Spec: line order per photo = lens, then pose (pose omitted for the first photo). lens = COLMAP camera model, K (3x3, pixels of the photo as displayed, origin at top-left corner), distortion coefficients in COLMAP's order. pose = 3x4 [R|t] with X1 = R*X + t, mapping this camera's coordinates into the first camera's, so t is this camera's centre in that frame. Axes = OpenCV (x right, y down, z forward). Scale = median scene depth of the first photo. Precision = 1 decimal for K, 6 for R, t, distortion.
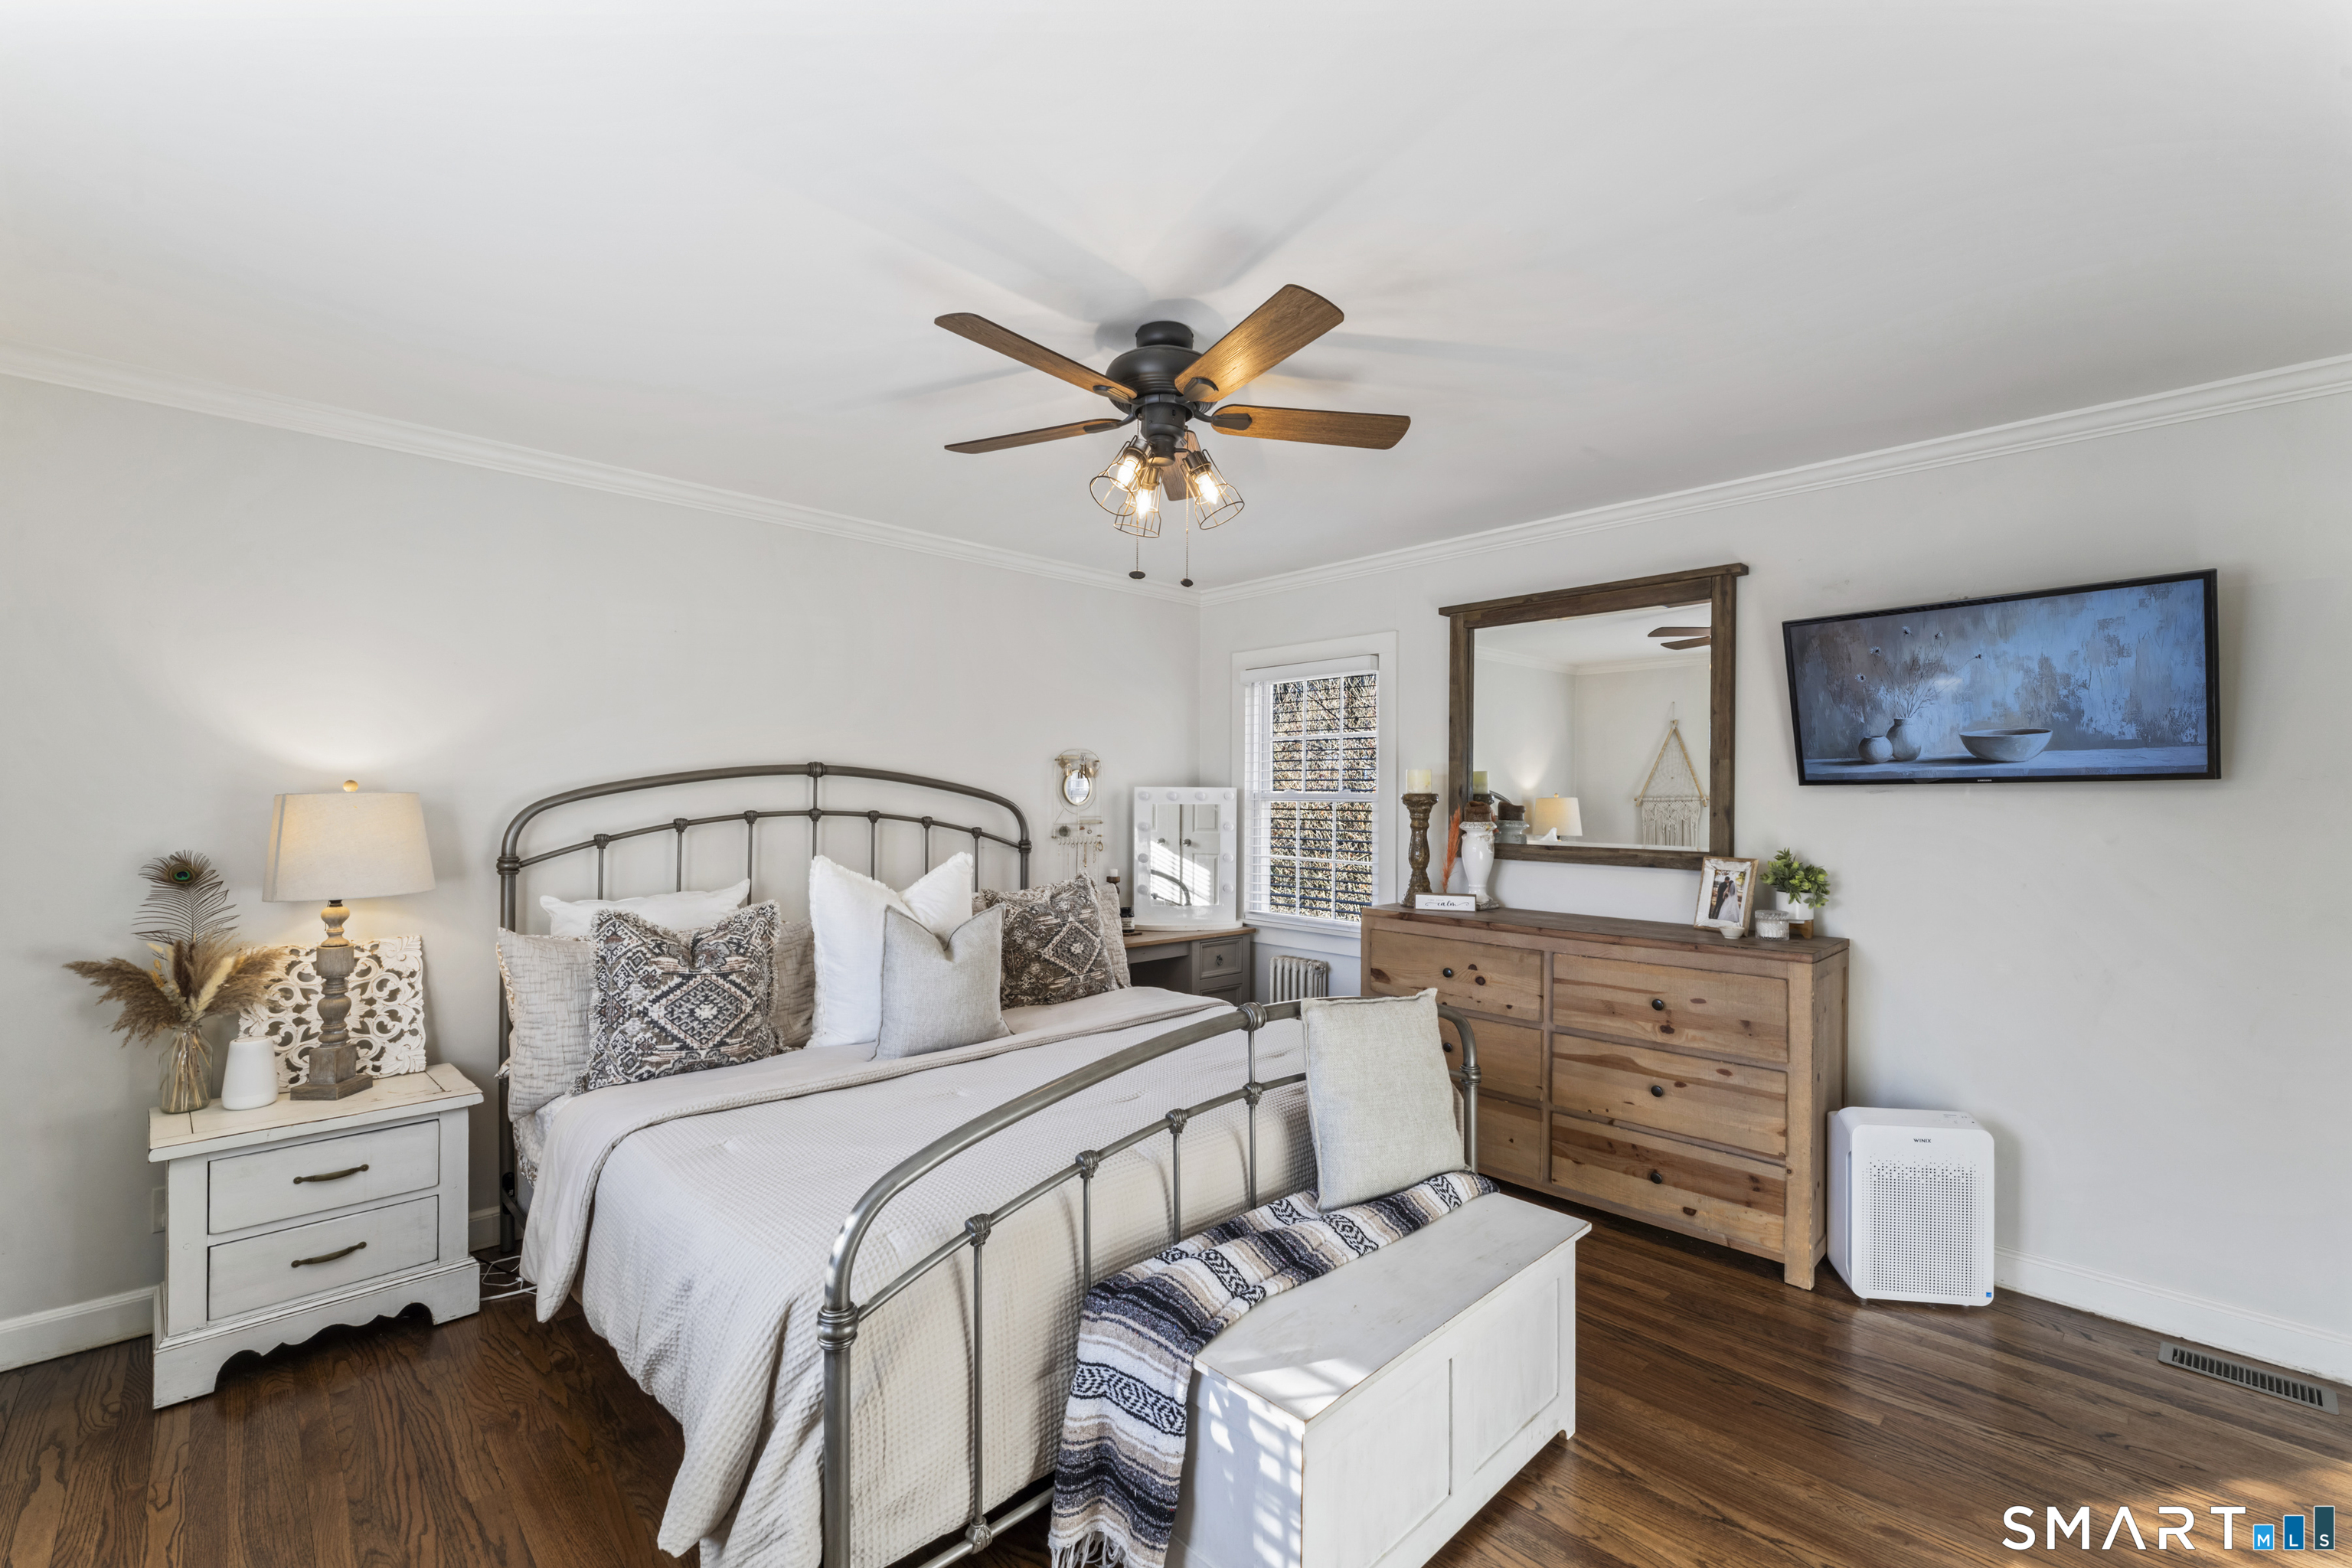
lens RADIAL K [[987.8, 0, 1176.0], [0, 987.8, 784.0], [0, 0, 1]] dist [0.000810, -0.000096]
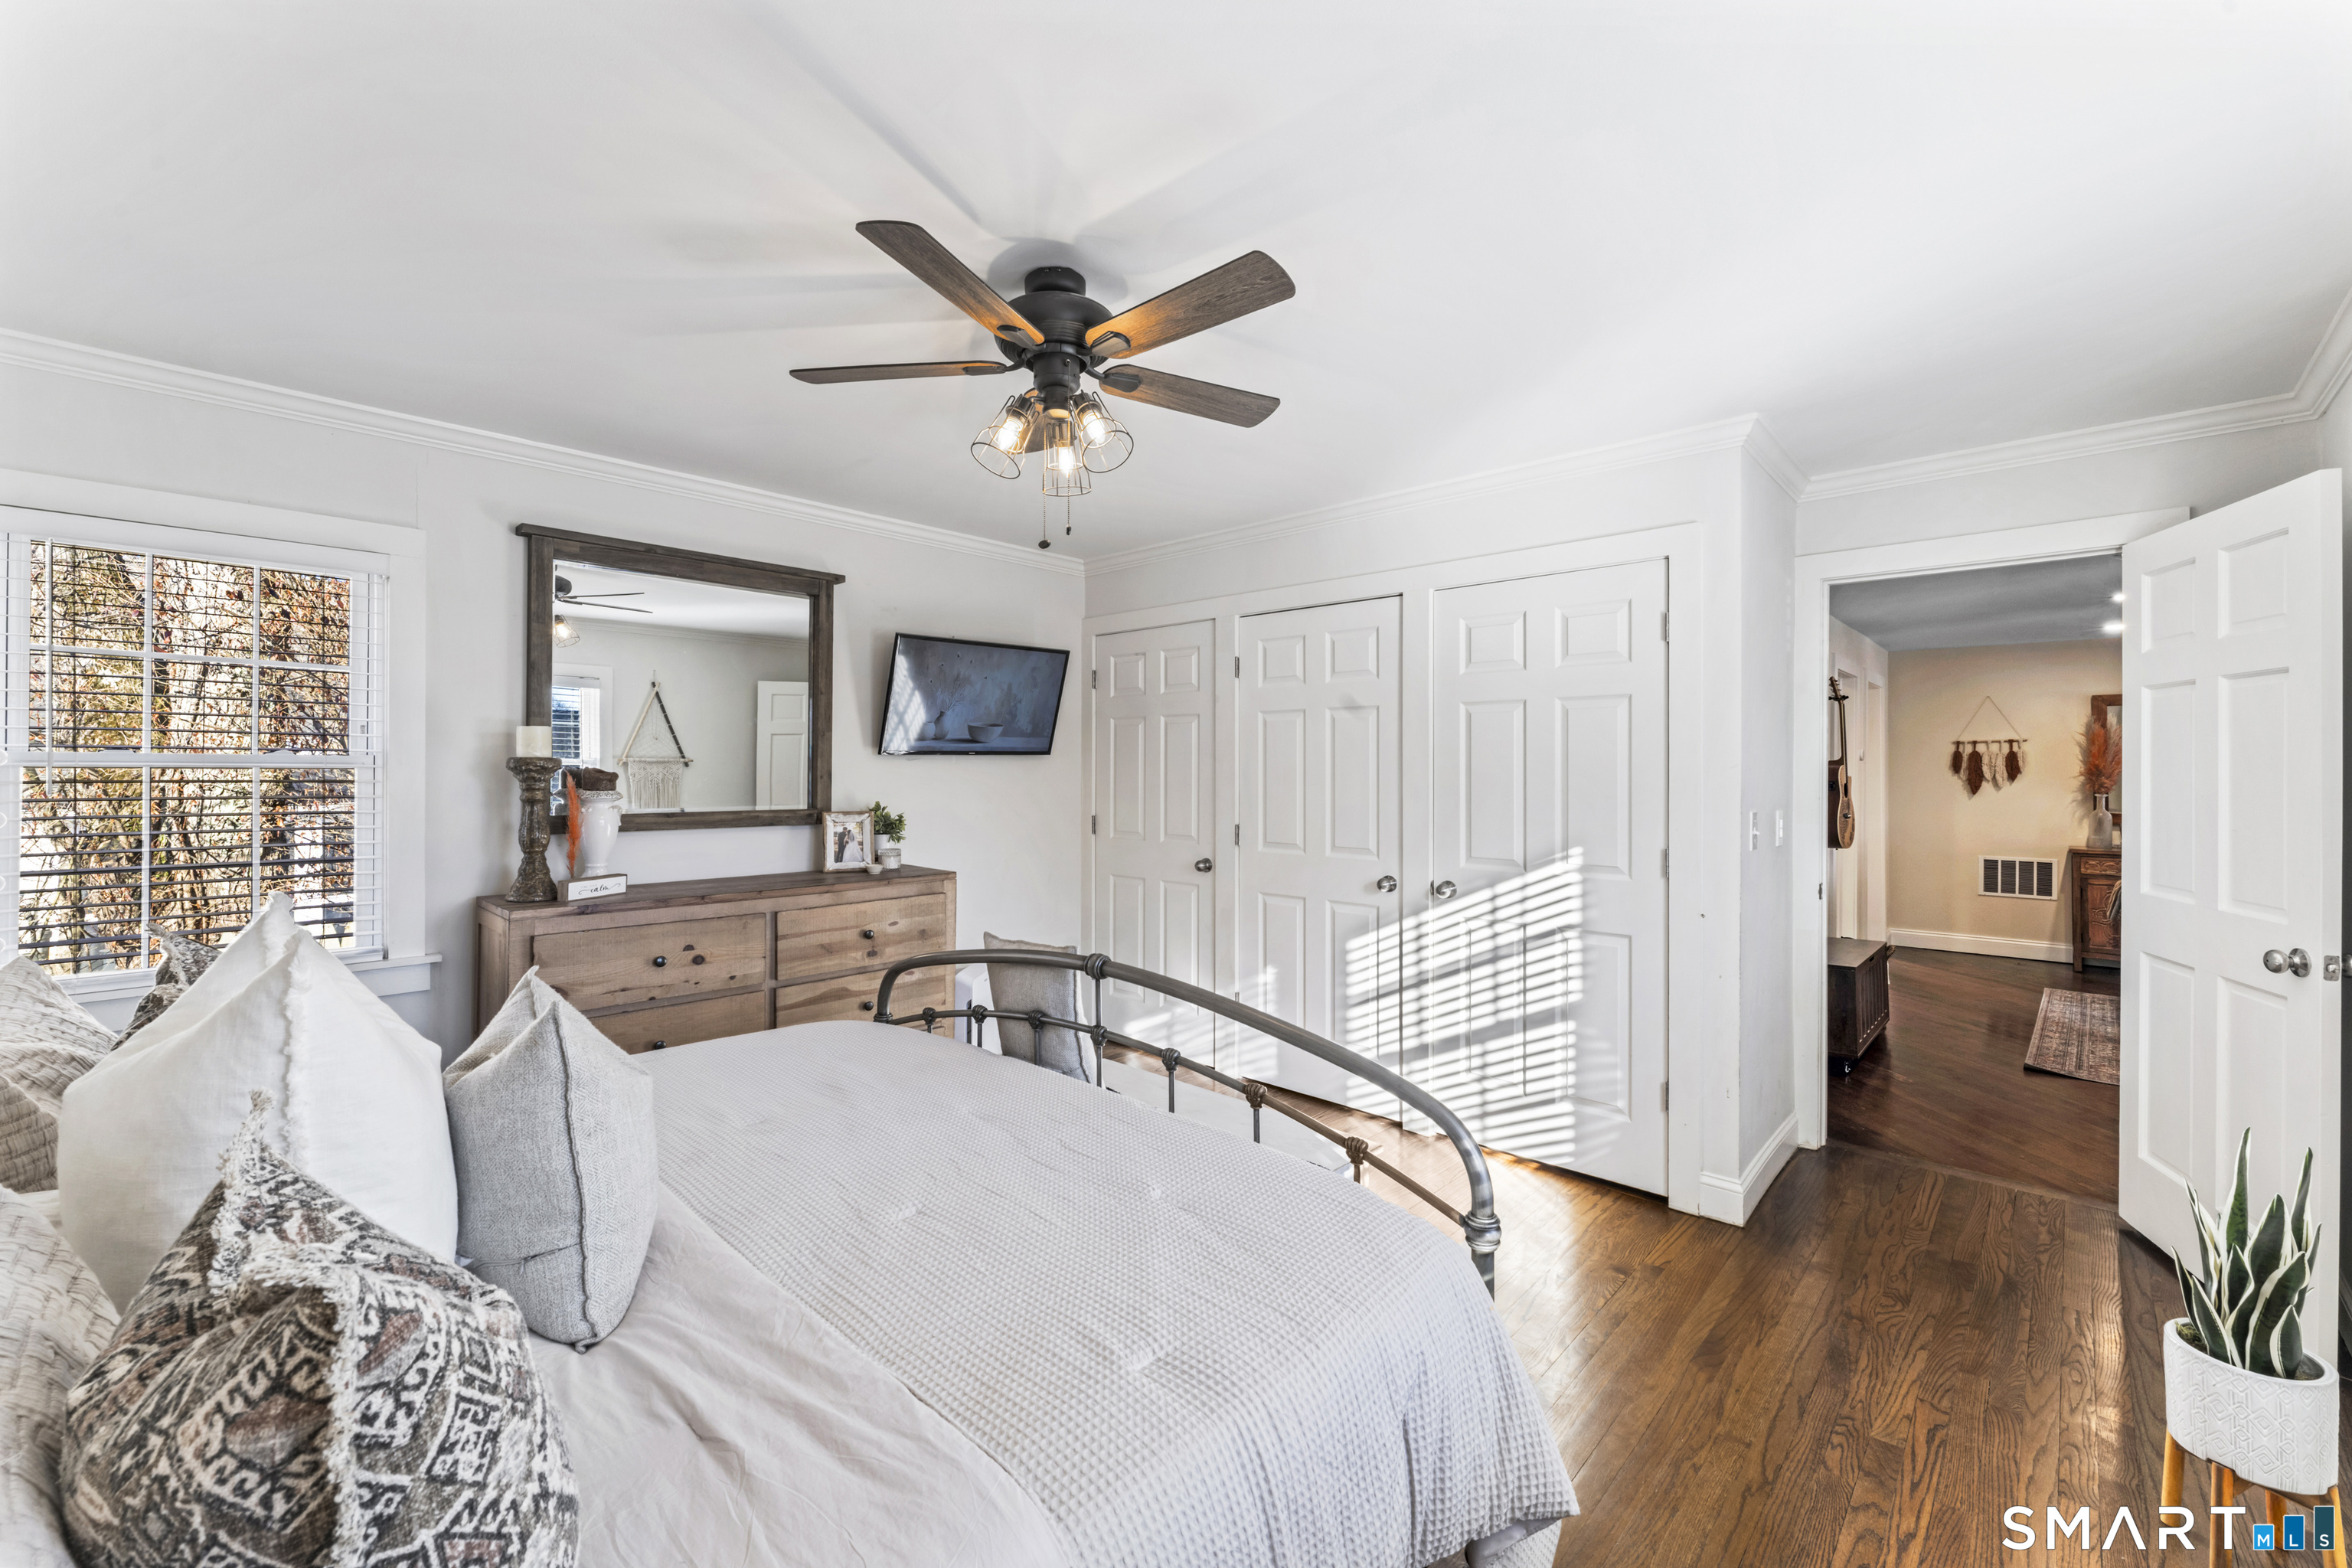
lens RADIAL K [[951.3, 0, 1173.9], [0, 951.3, 766.2], [0, 0, 1]] dist [-0.002688, -0.000540]
pose [[-0.043577, -0.002170, 0.999048, -0.658107], [-0.013807, 0.999903, 0.001569, 0.009242], [-0.998955, -0.013726, -0.043603, 0.641754]]
